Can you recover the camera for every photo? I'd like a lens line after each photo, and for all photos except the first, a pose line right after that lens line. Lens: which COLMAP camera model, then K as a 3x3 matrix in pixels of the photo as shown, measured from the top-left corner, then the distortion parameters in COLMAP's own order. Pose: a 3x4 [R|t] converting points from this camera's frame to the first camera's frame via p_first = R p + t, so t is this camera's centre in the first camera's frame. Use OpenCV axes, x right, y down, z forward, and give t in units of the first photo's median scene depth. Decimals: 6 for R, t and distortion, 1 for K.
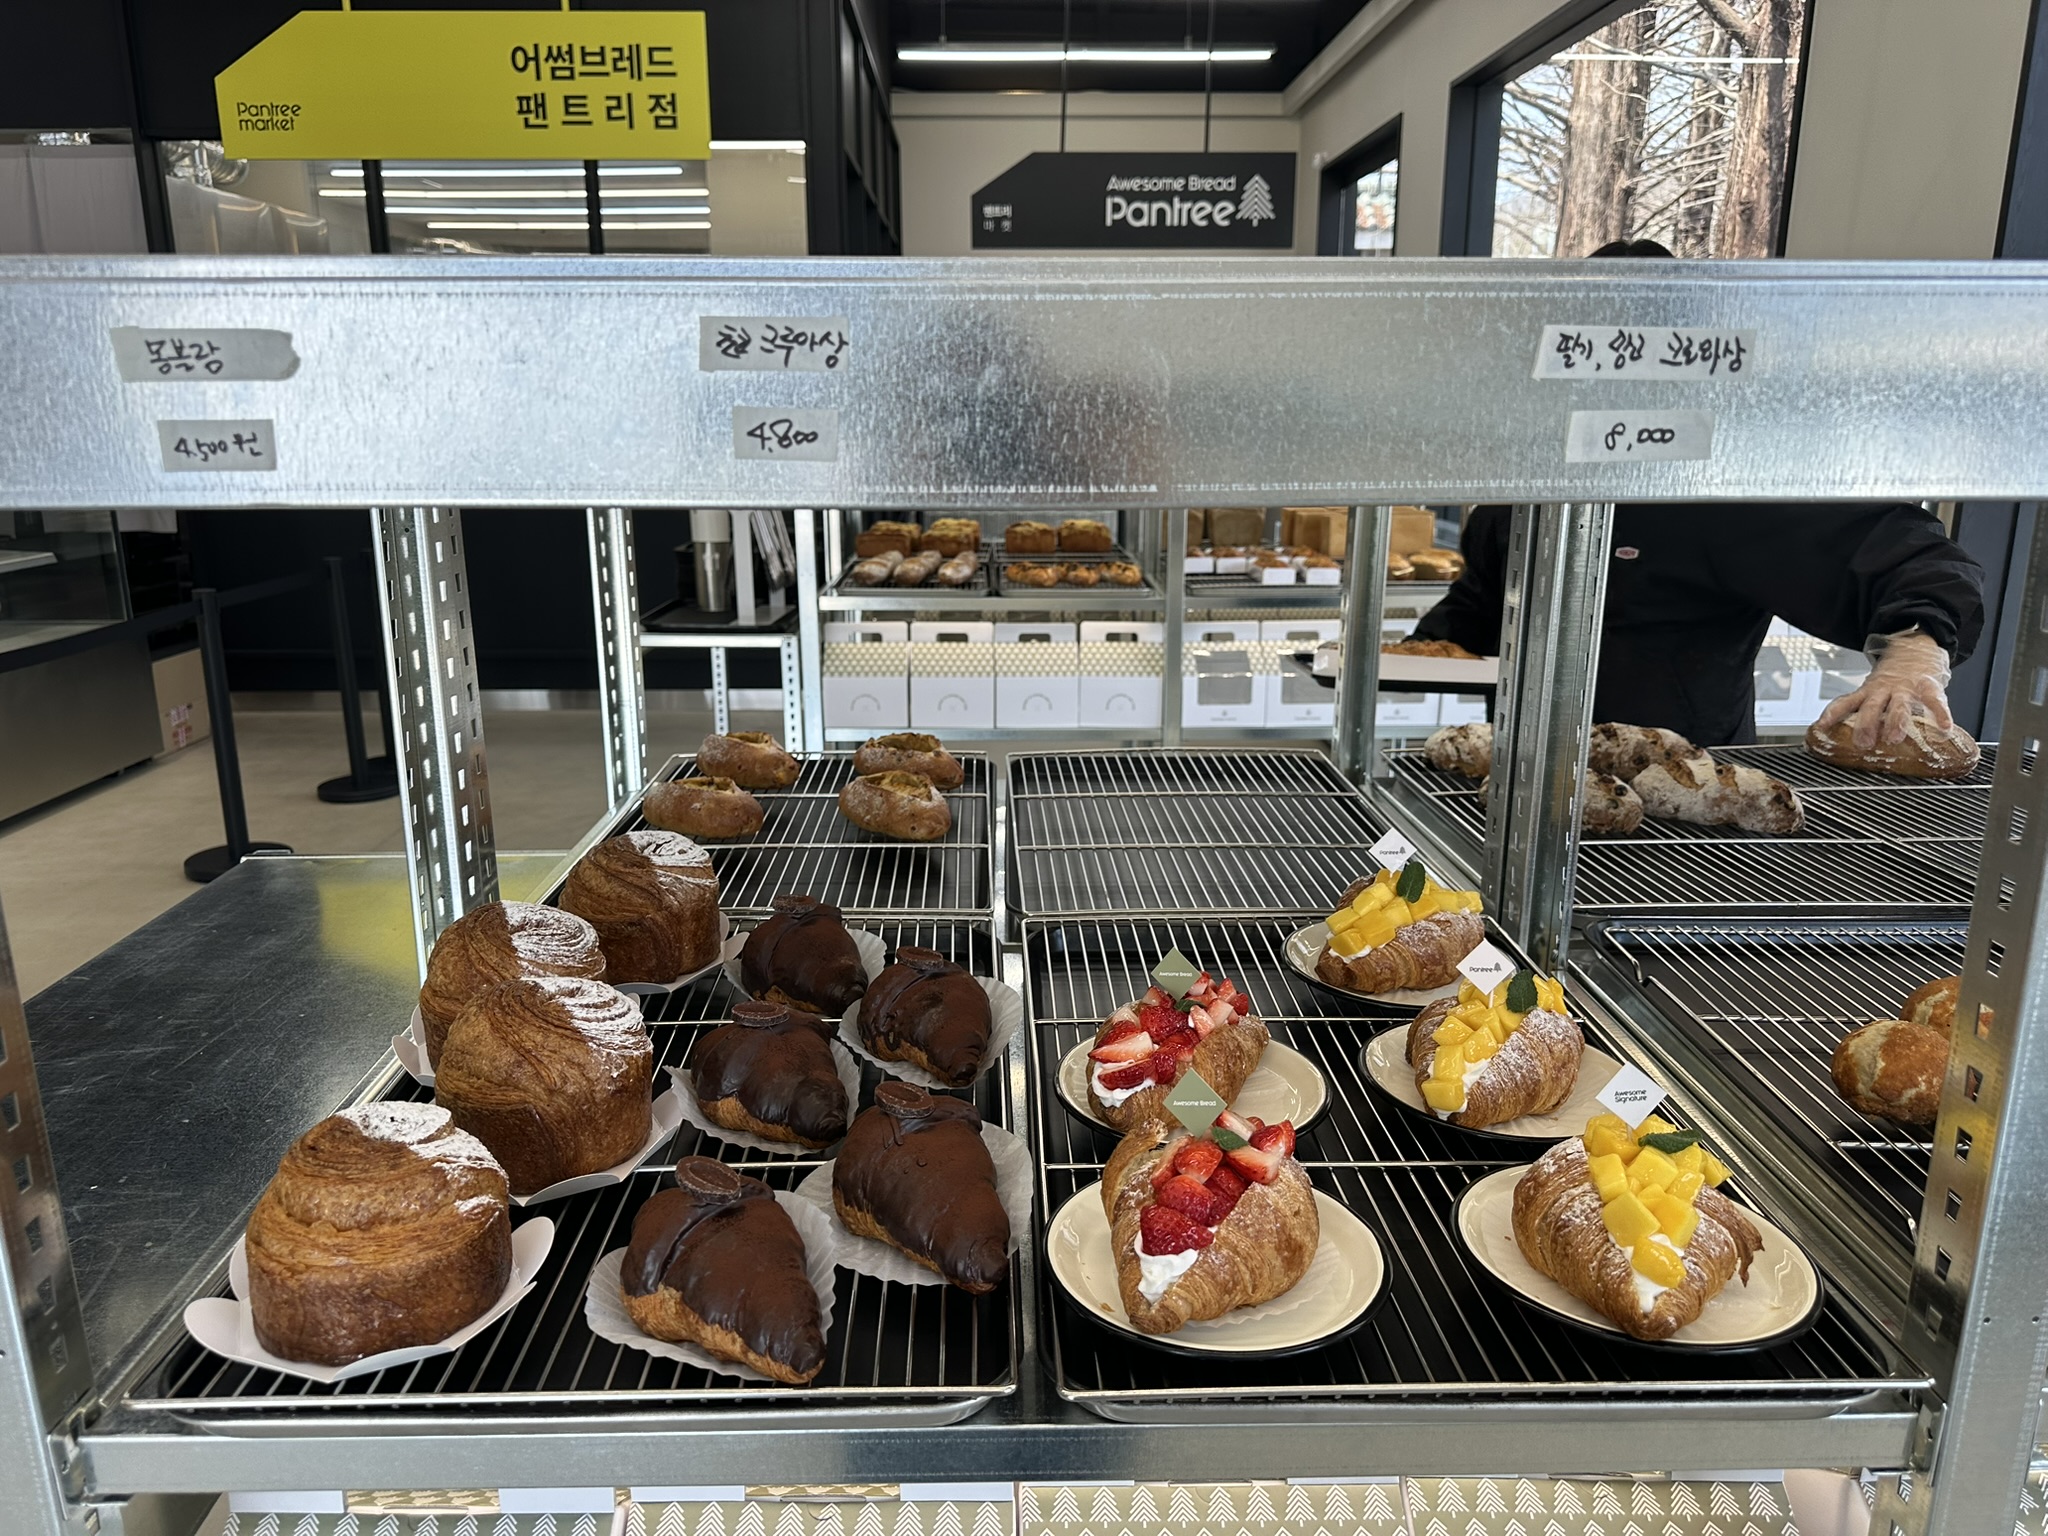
lens RADIAL K [[1436.7, 0, 1024.0], [0, 1436.7, 768.0], [0, 0, 1]] dist [0.002558, -0.008432]
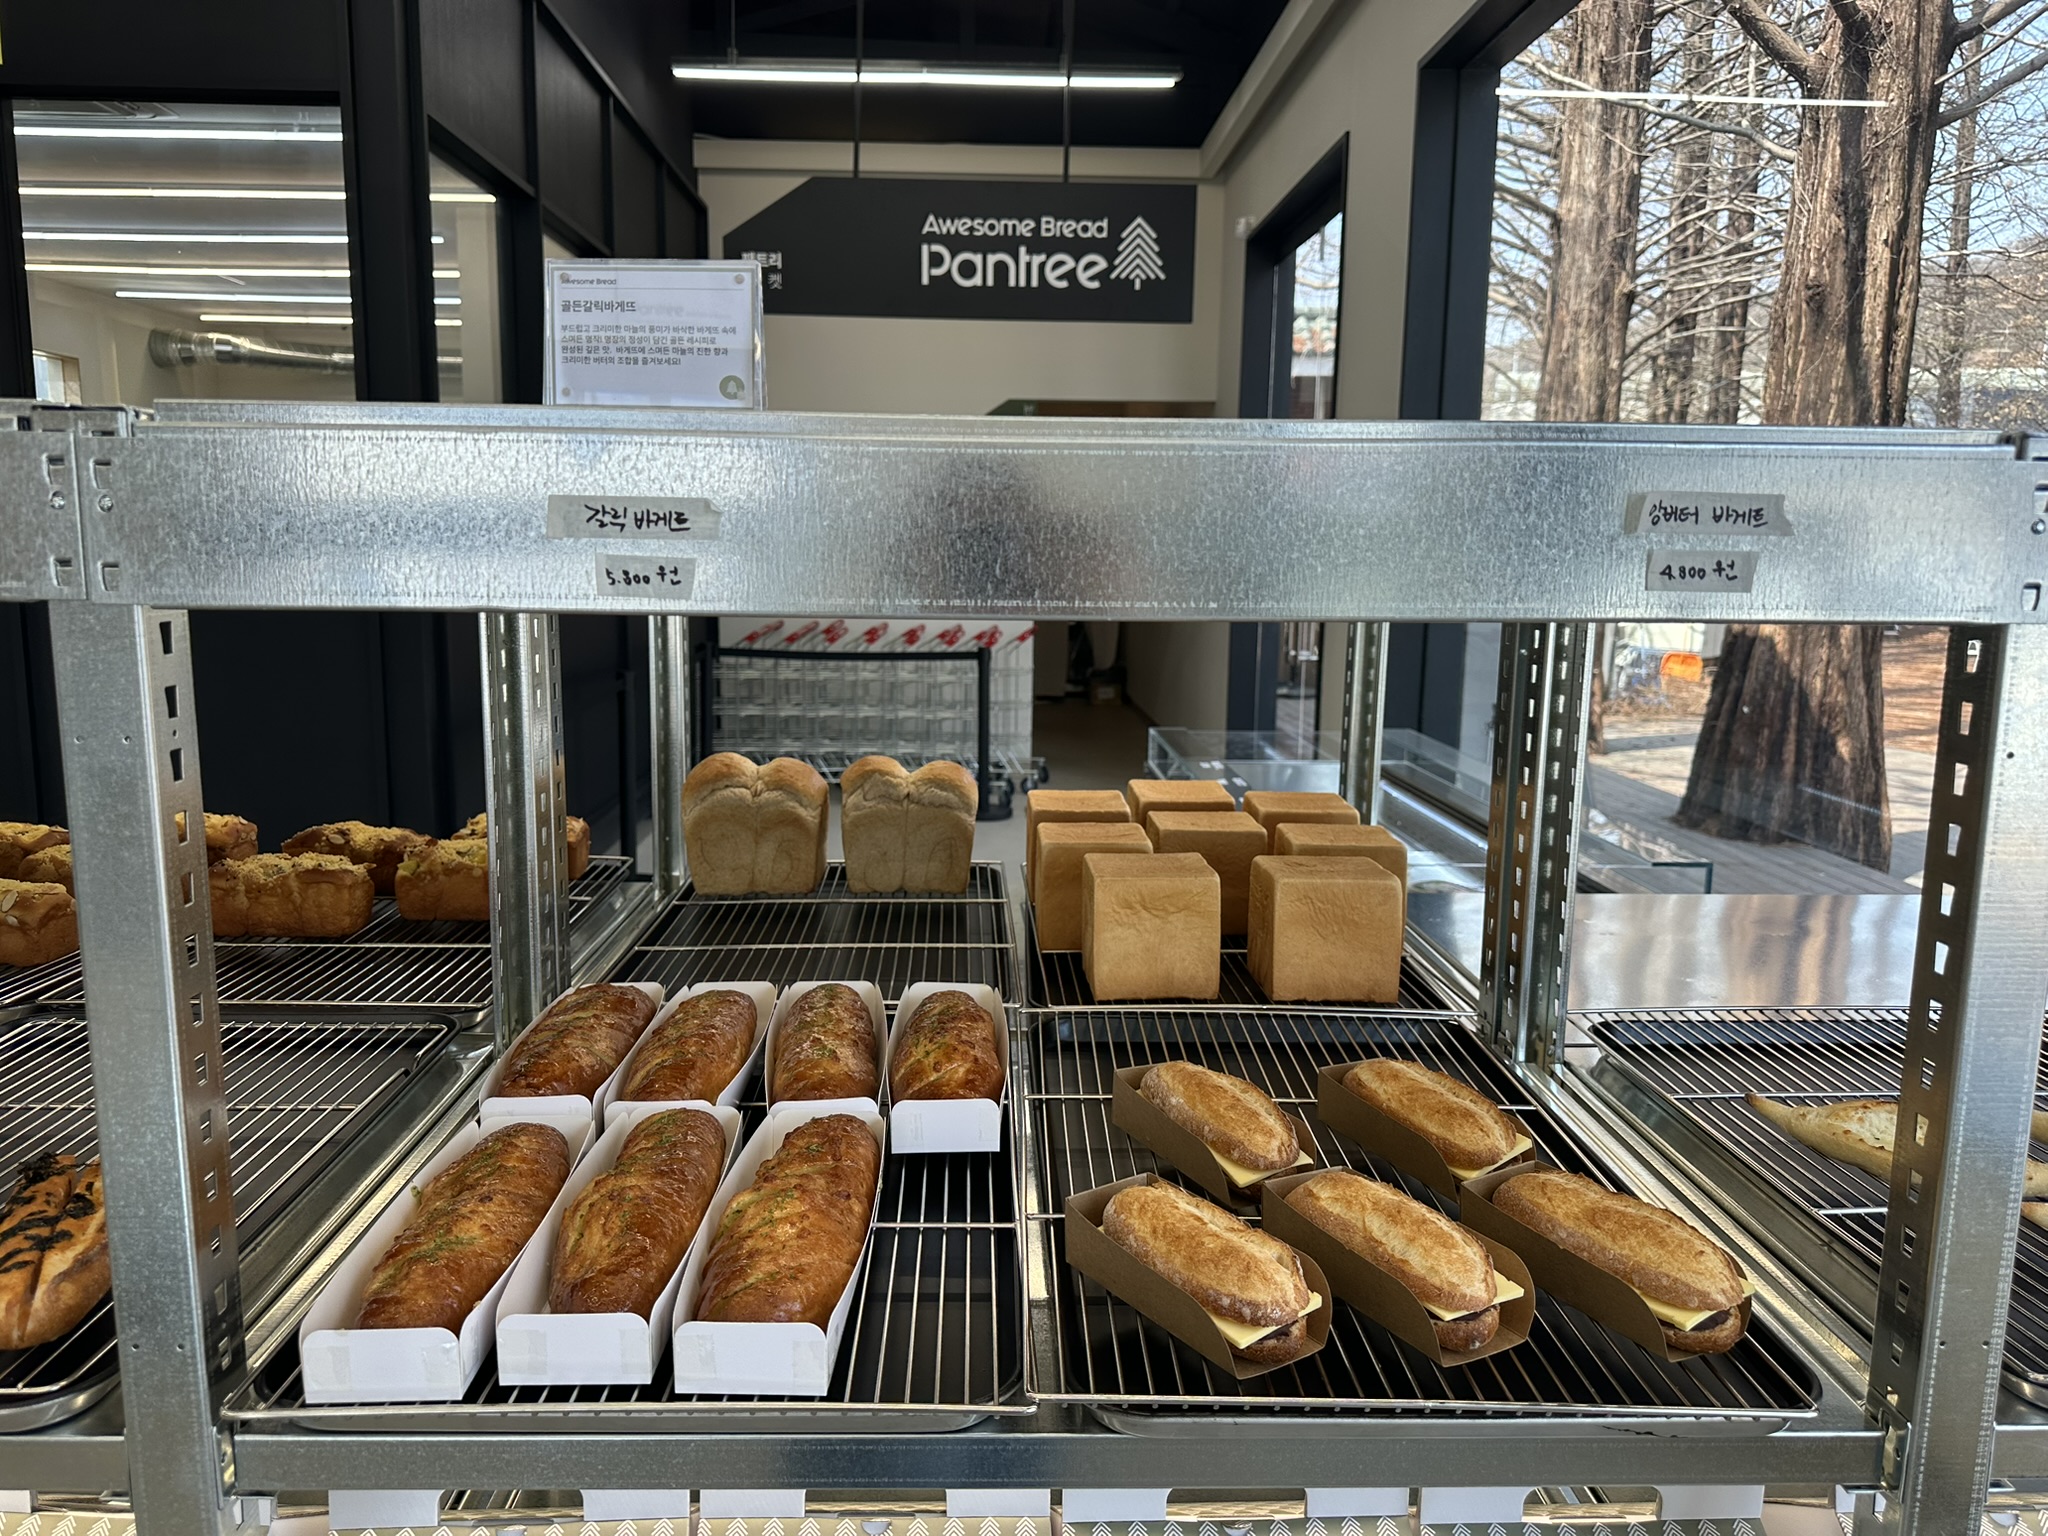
lens RADIAL K [[1430.2, 0, 1024.0], [0, 1430.2, 768.0], [0, 0, 1]] dist [0.024791, -0.031631]
pose [[0.999779, 0.011811, 0.017372, 0.097557], [-0.010207, 0.995915, -0.089719, -0.086428], [-0.018361, 0.089521, 0.995816, 0.337503]]
